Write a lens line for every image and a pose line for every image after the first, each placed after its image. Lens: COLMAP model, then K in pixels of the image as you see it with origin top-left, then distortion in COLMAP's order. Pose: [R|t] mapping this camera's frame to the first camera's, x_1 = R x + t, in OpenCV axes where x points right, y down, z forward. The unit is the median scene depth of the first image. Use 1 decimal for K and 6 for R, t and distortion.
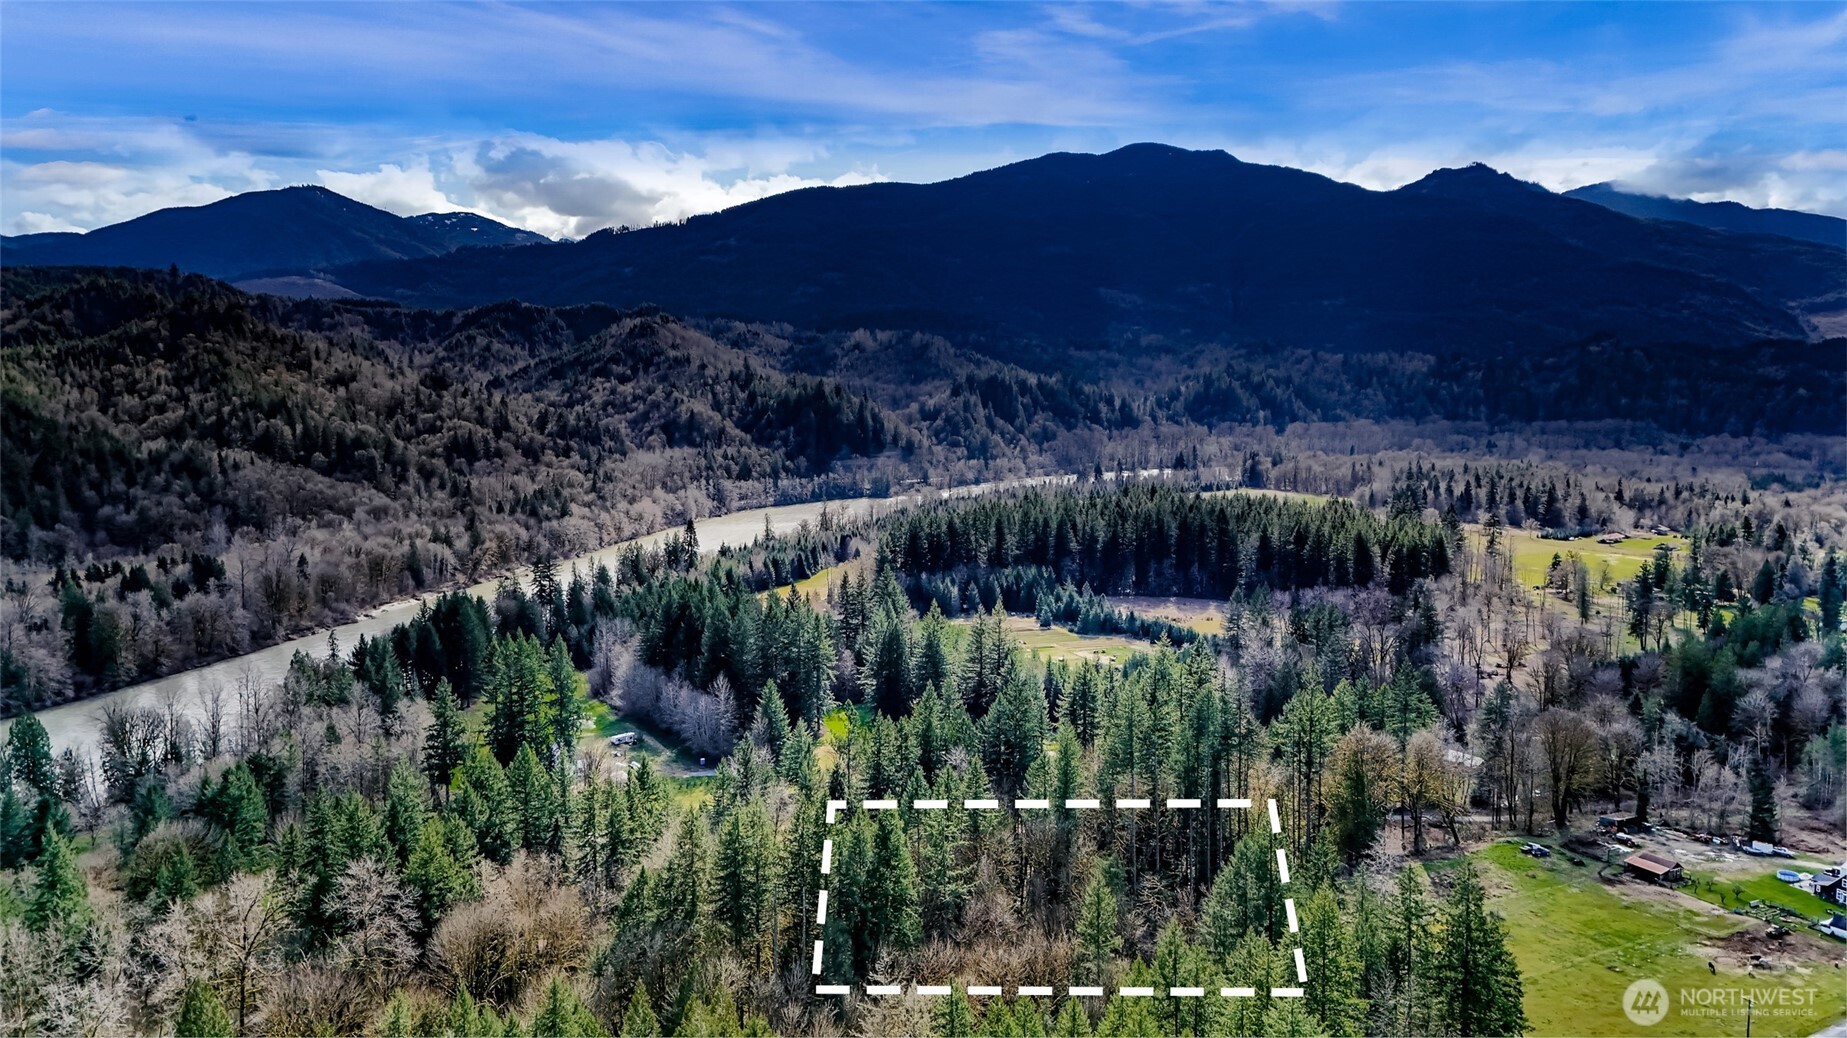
lens RADIAL K [[1307.3, 0, 923.5], [0, 1307.3, 519.0], [0, 0, 1]] dist [0.033428, -0.110711]
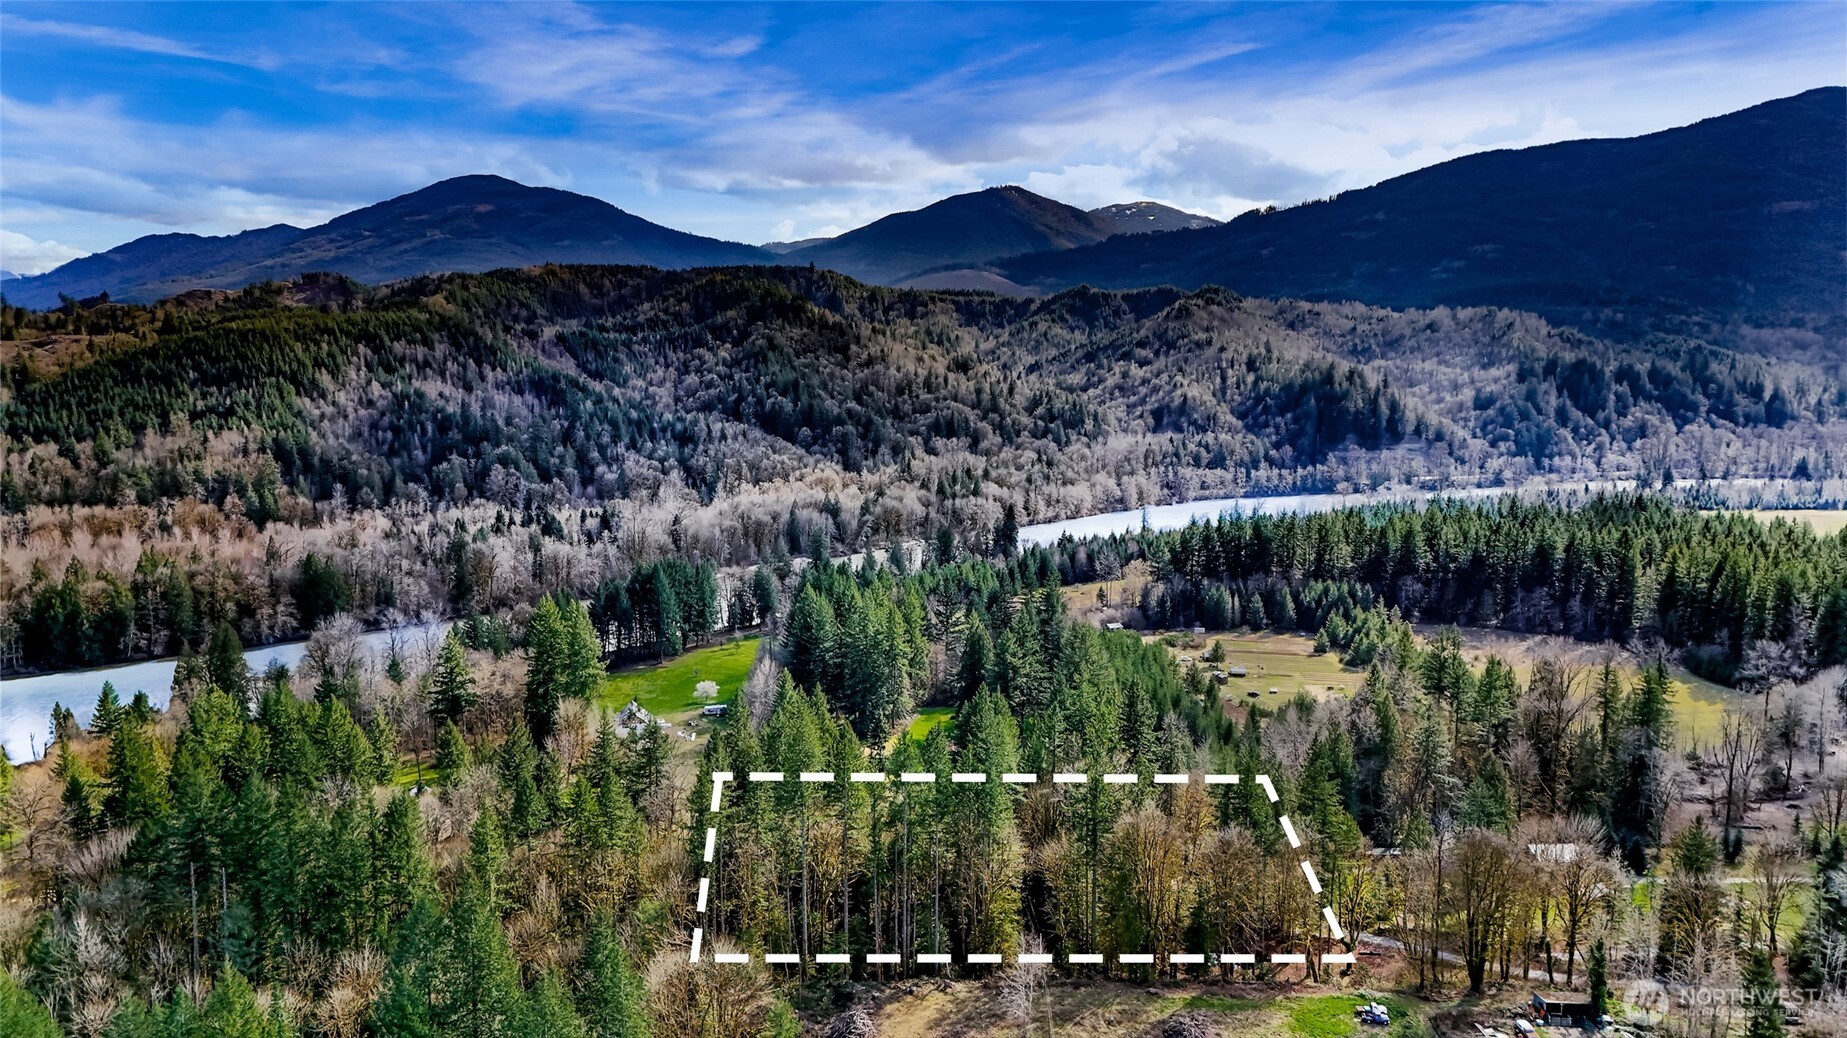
lens RADIAL K [[1307.3, 0, 923.5], [0, 1307.3, 519.0], [0, 0, 1]] dist [0.033428, -0.110711]
pose [[0.852765, 0.063821, -0.518381, 0.156563], [-0.057458, 0.997946, 0.028341, -0.006974], [0.519124, 0.005617, 0.854680, 0.066320]]
